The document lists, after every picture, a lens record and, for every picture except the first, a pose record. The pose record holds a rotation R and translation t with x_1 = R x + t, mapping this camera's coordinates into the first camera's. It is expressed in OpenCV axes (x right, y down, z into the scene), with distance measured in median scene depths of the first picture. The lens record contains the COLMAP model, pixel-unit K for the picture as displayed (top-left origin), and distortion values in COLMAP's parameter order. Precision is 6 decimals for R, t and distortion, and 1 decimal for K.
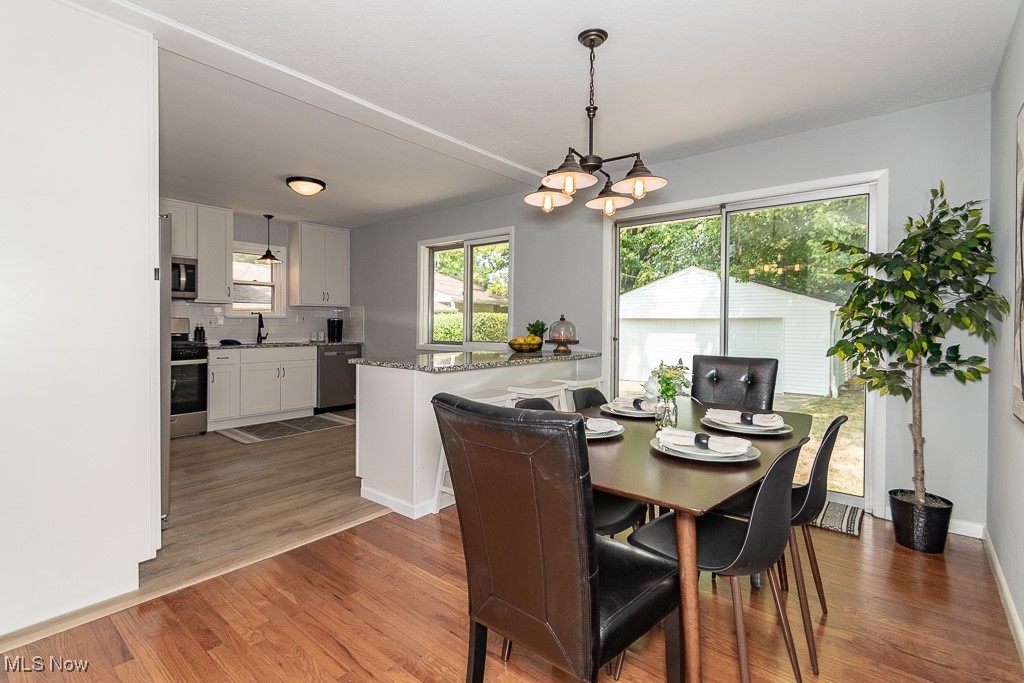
lens RADIAL K [[474.2, 0, 509.0], [0, 474.2, 327.9], [0, 0, 1]] dist [0.008012, -0.003495]
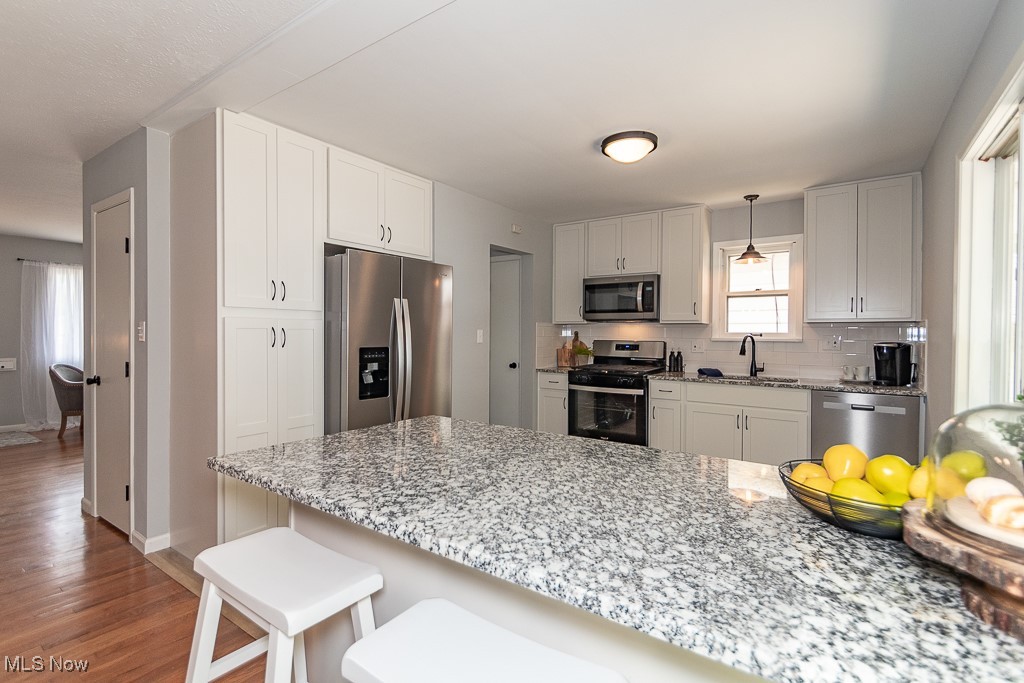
lens RADIAL K [[474.2, 0, 513.3], [0, 474.2, 339.9], [0, 0, 1]] dist [0.008012, -0.003495]
pose [[0.077766, 0.004999, -0.996959, 0.187797], [-0.019155, 0.999810, 0.003520, -0.022439], [0.996788, 0.018823, 0.077847, 0.683398]]
